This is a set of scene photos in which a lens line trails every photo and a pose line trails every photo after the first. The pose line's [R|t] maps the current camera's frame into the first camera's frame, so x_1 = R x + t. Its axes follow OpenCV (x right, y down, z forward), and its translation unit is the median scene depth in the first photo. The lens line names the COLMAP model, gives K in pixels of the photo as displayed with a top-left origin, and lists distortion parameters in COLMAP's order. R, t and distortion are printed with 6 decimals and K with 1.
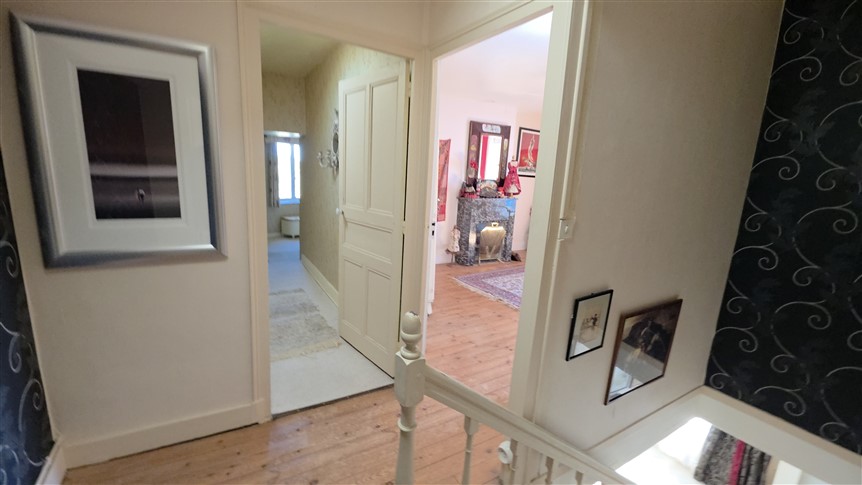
lens RADIAL K [[342.2, 0, 430.3], [0, 342.2, 244.2], [0, 0, 1]] dist [0.002500, -0.001126]
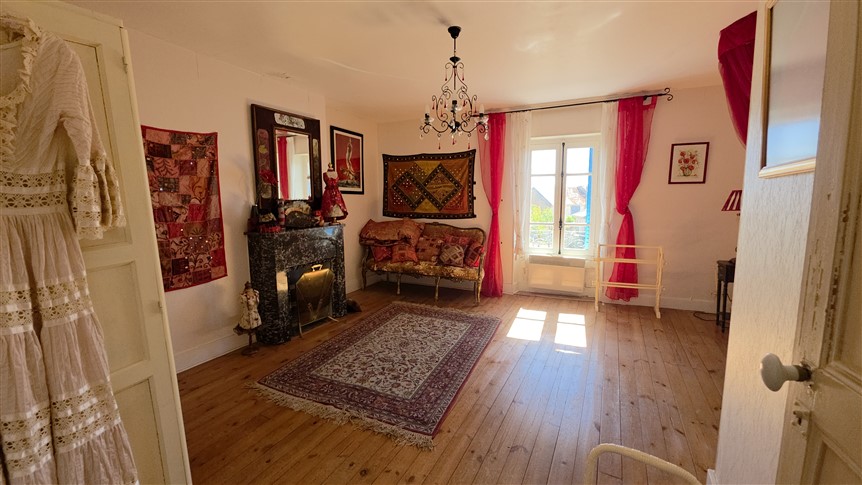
lens RADIAL K [[342.2, 0, 427.9], [0, 342.2, 244.2], [0, 0, 1]] dist [0.002500, -0.001126]
pose [[0.856999, -0.122776, 0.500478, 0.050079], [0.149798, 0.988618, -0.013983, -0.061276], [-0.493064, 0.086954, 0.865637, 0.333626]]
